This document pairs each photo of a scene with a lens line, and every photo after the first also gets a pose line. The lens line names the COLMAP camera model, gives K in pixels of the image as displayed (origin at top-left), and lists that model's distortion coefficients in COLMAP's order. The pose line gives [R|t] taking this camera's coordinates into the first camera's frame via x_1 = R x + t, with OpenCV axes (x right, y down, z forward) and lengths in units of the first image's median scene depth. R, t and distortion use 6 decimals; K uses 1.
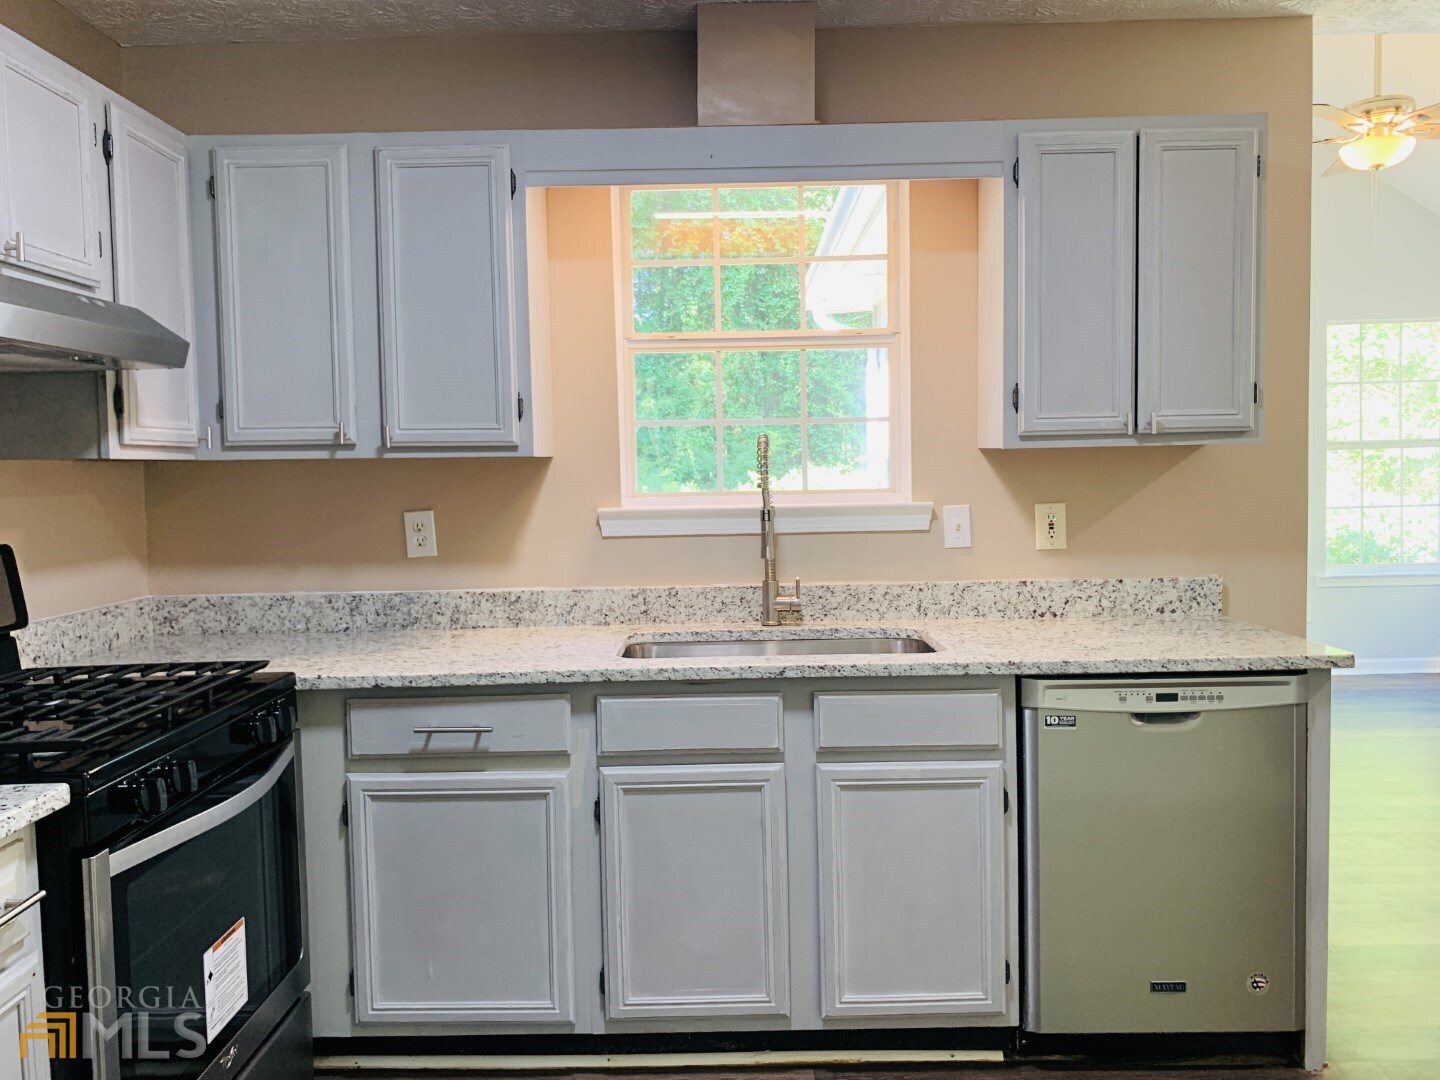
lens RADIAL K [[1106.9, 0, 728.6], [0, 1106.9, 531.1], [0, 0, 1]] dist [0.036344, -0.034063]
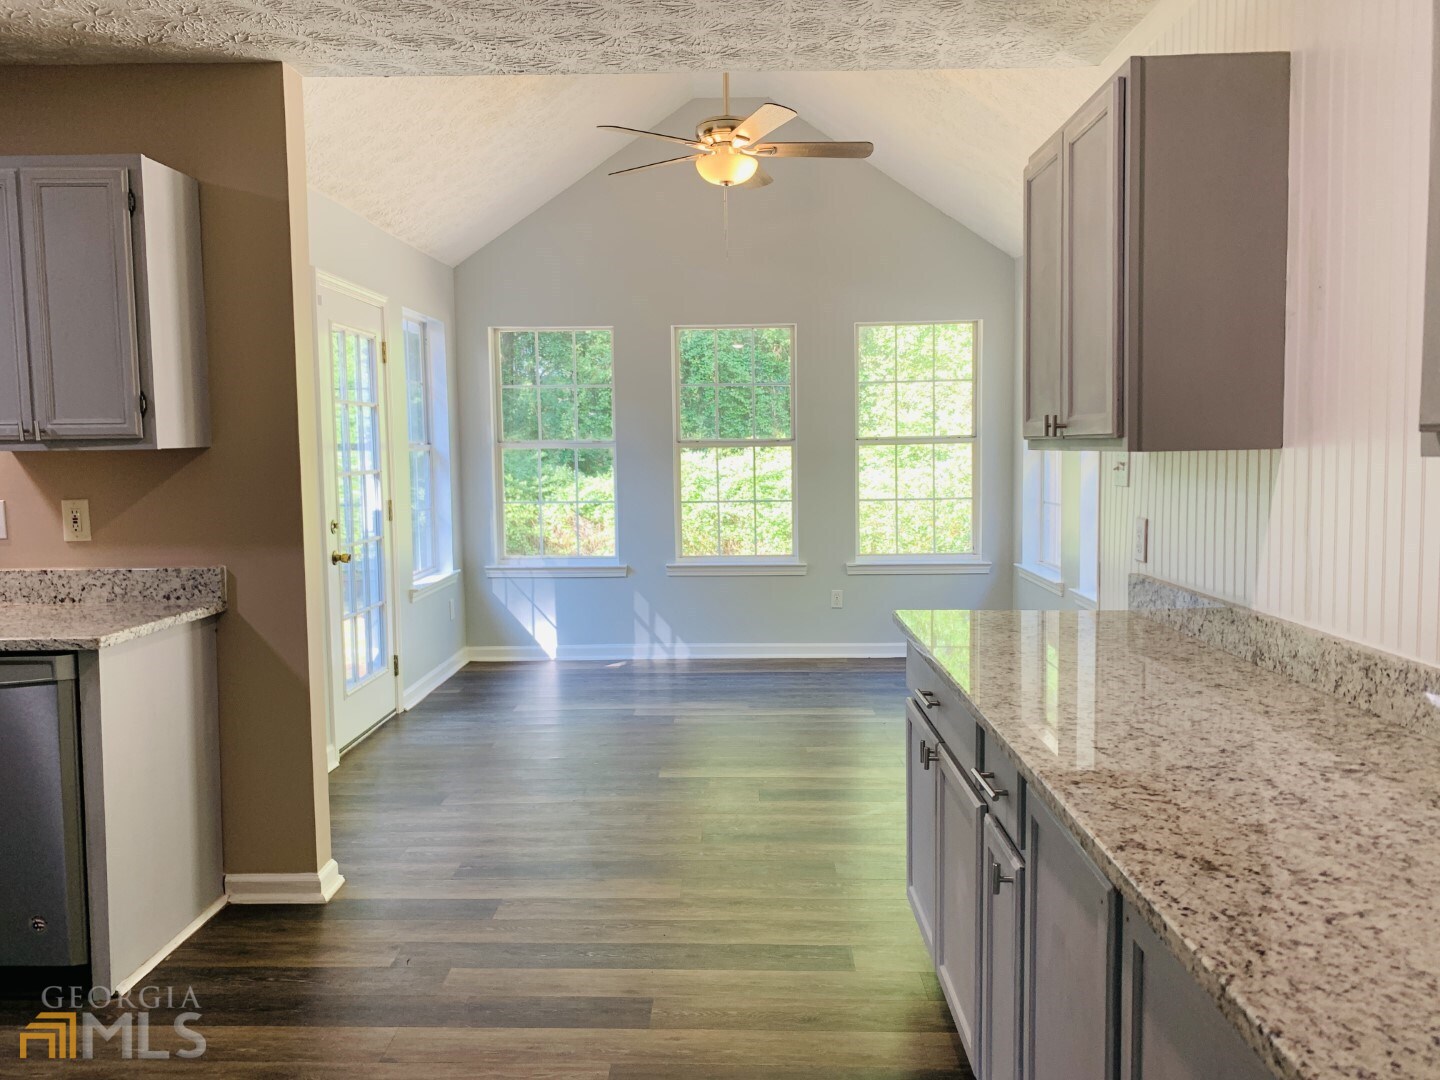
lens RADIAL K [[1106.9, 0, 719.6], [0, 1106.9, 527.8], [0, 0, 1]] dist [0.036344, -0.034063]
pose [[0.999731, 0.010510, -0.020671, 0.964086], [-0.010215, 0.999846, 0.014299, -0.019588], [0.020818, -0.014084, 0.999684, -0.099604]]
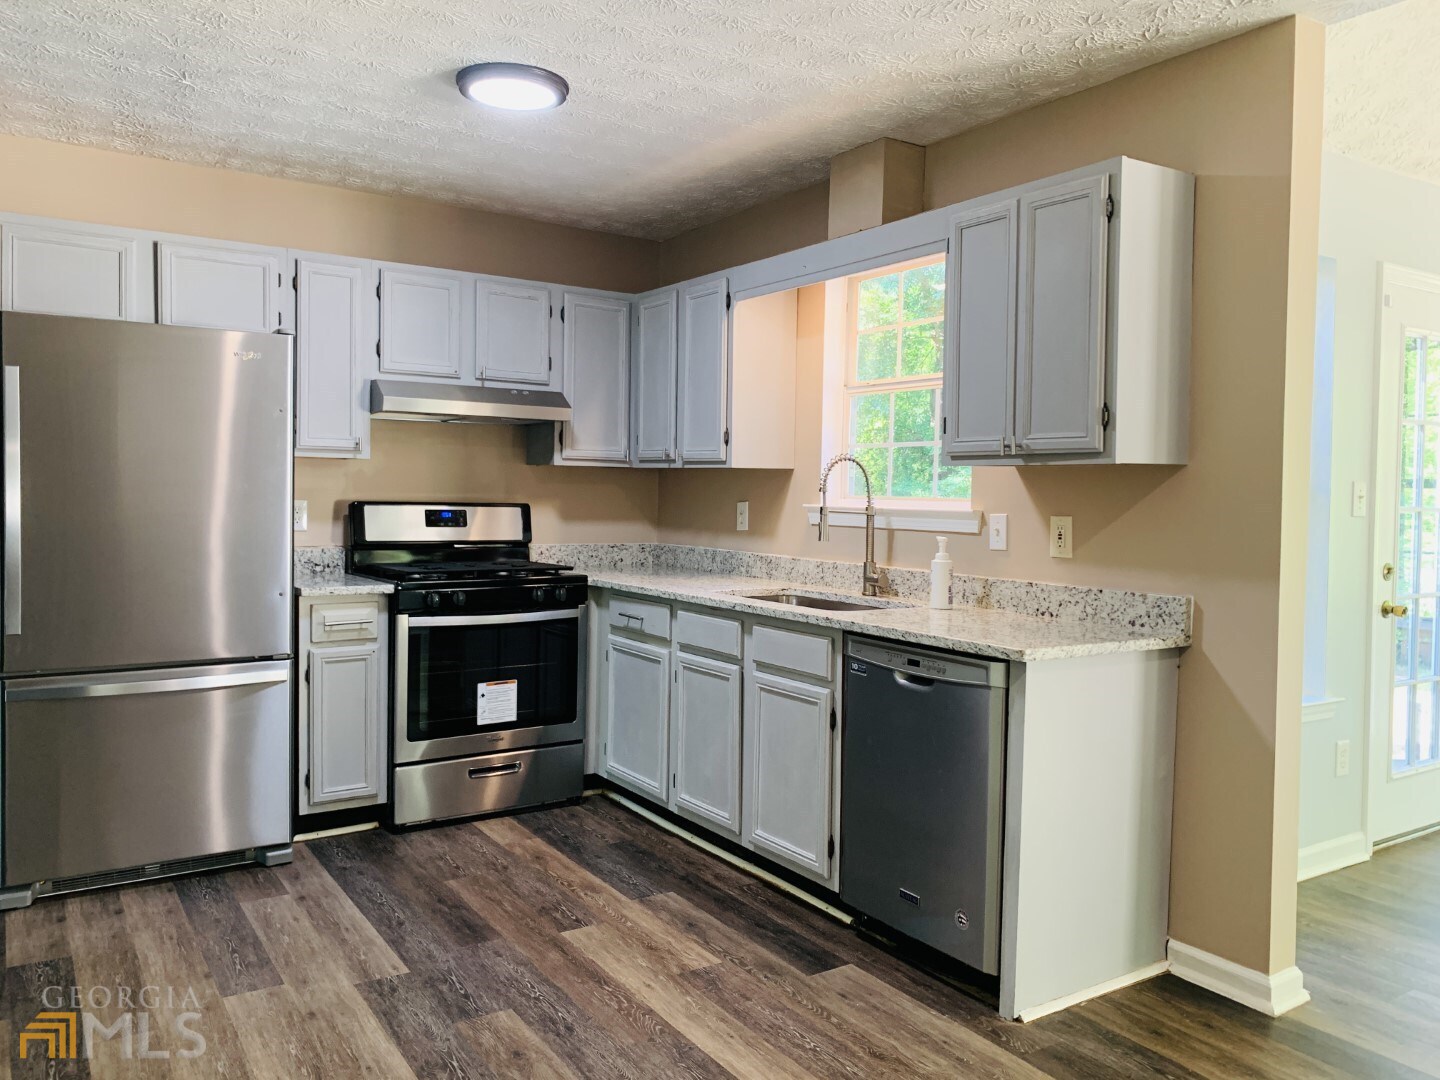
lens RADIAL K [[1106.9, 0, 721.7], [0, 1106.9, 524.5], [0, 0, 1]] dist [0.036344, -0.034063]
pose [[0.552933, 0.055355, -0.831385, 1.043268], [-0.077103, 0.996909, 0.015096, -0.007295], [0.829651, 0.055755, 0.555491, 0.091762]]
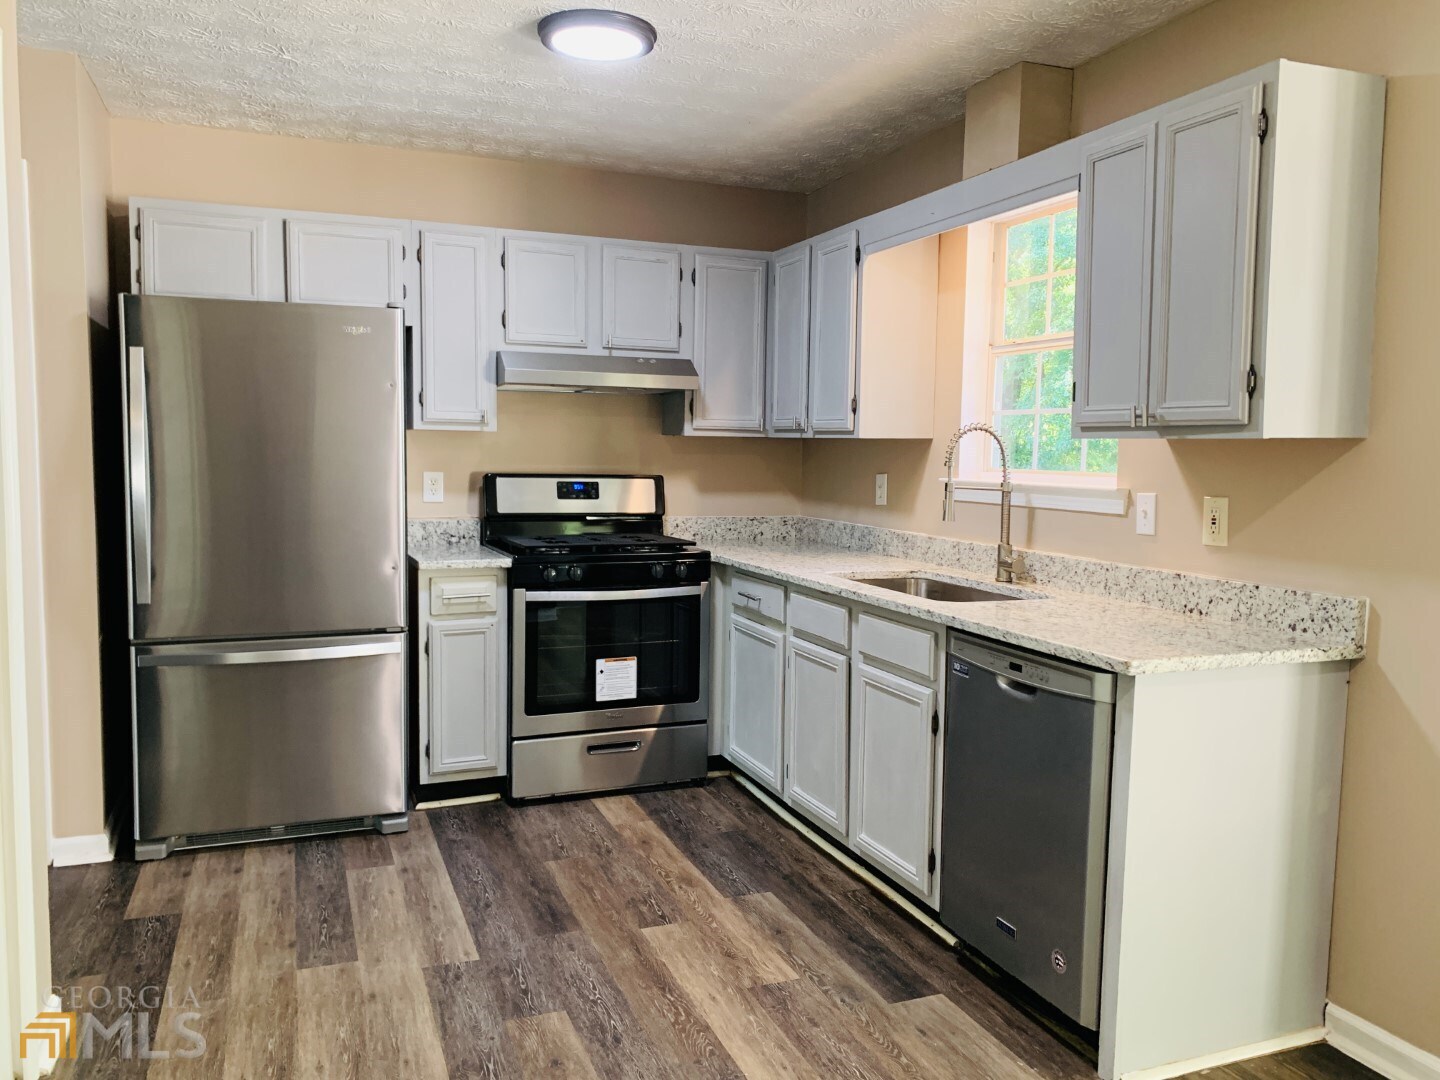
lens RADIAL K [[1106.9, 0, 719.2], [0, 1106.9, 533.4], [0, 0, 1]] dist [0.036344, -0.034063]
pose [[0.370339, 0.098029, -0.923710, 1.029073], [-0.076428, 0.994260, 0.074874, -0.033677], [0.925747, 0.042868, 0.375705, 0.247122]]
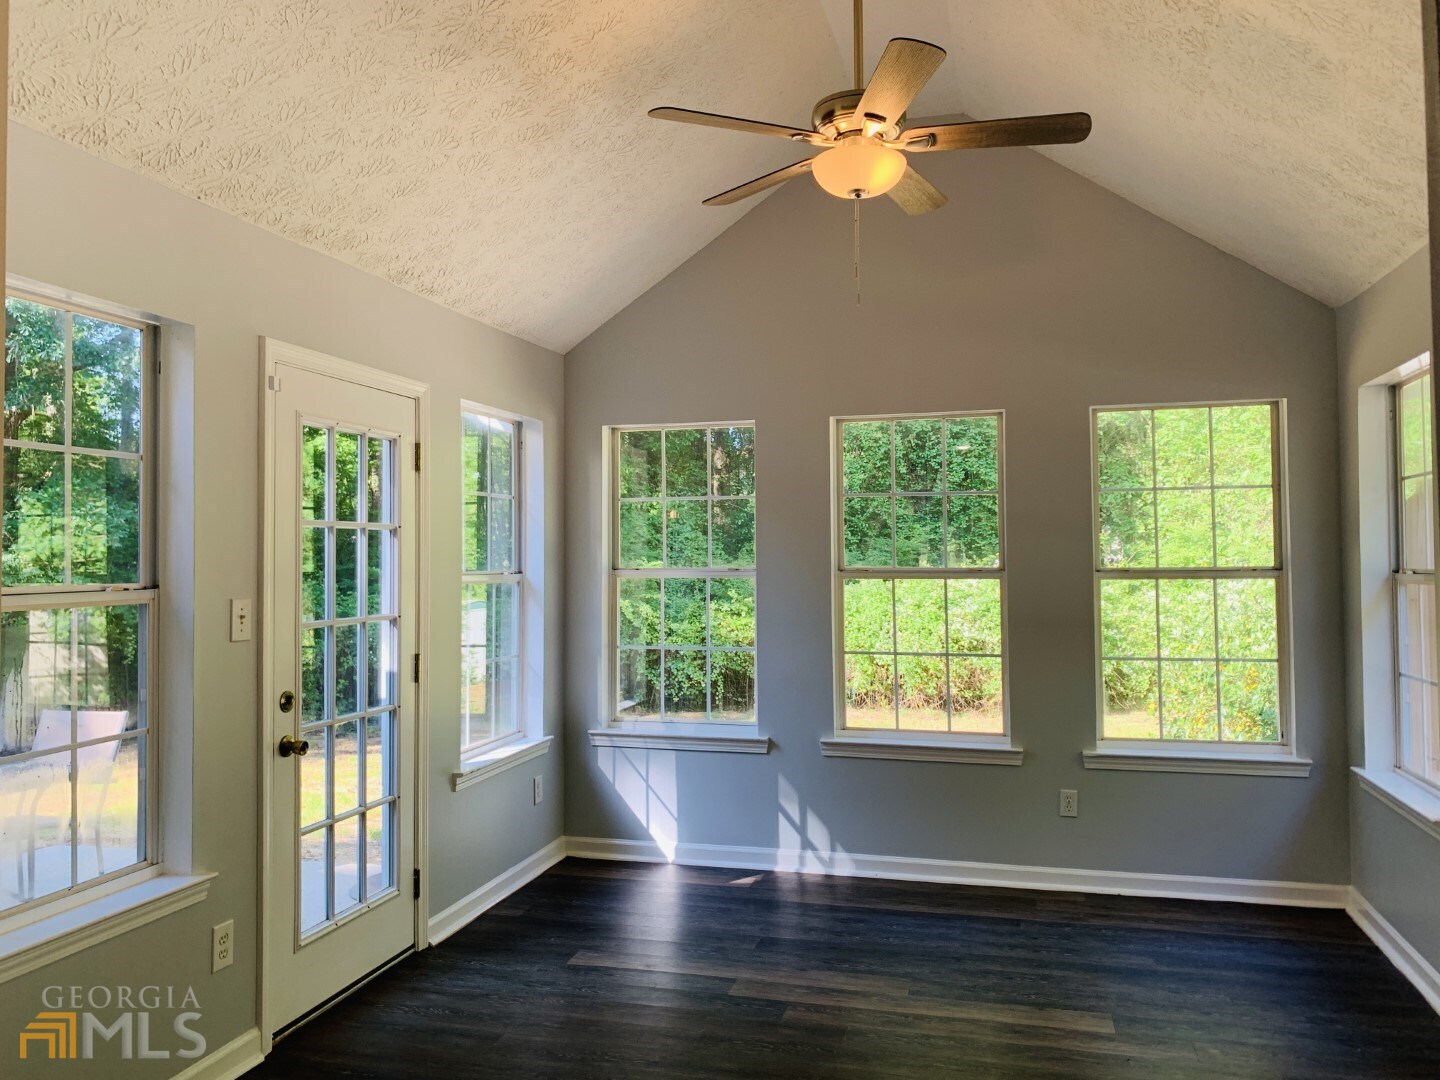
lens RADIAL K [[1106.9, 0, 723.3], [0, 1106.9, 521.0], [0, 0, 1]] dist [0.036344, -0.034063]
pose [[0.967472, 0.007799, -0.252857, 1.088841], [-0.030399, 0.995866, -0.085597, -0.094654], [0.251145, 0.090500, 0.963710, 0.527911]]
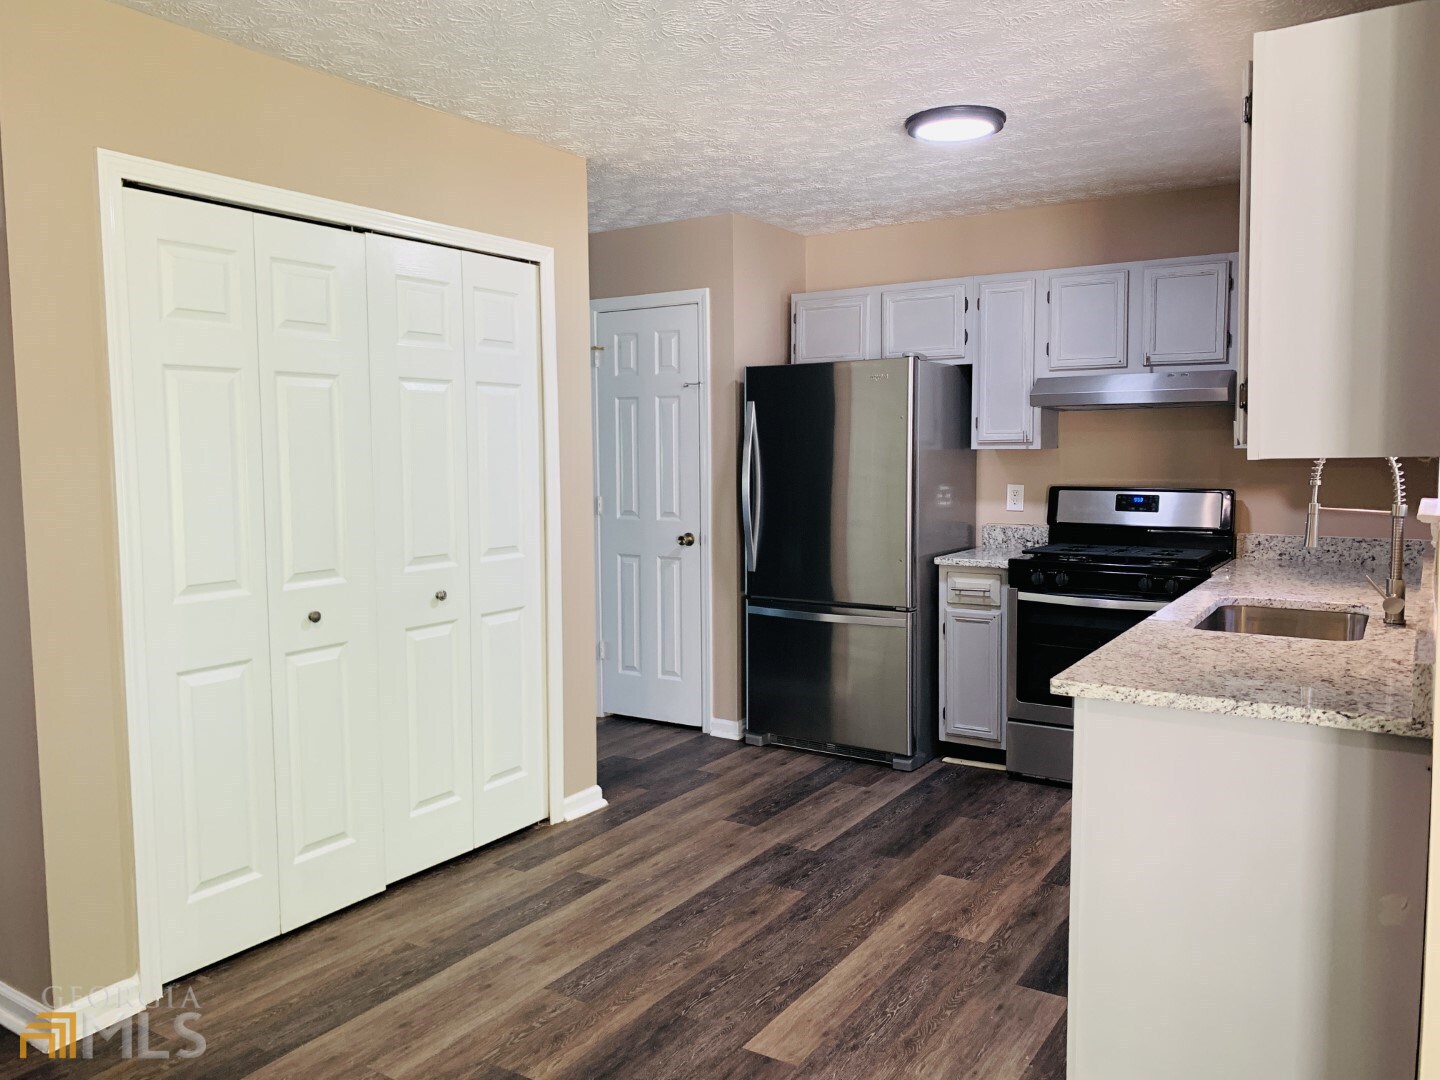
lens RADIAL K [[1106.9, 0, 734.0], [0, 1106.9, 527.6], [0, 0, 1]] dist [0.036344, -0.034063]
pose [[-0.527381, 0.084186, -0.845448, 1.203938], [-0.035279, 0.992051, 0.120791, -0.102886], [0.848896, 0.093529, -0.520219, 0.997760]]
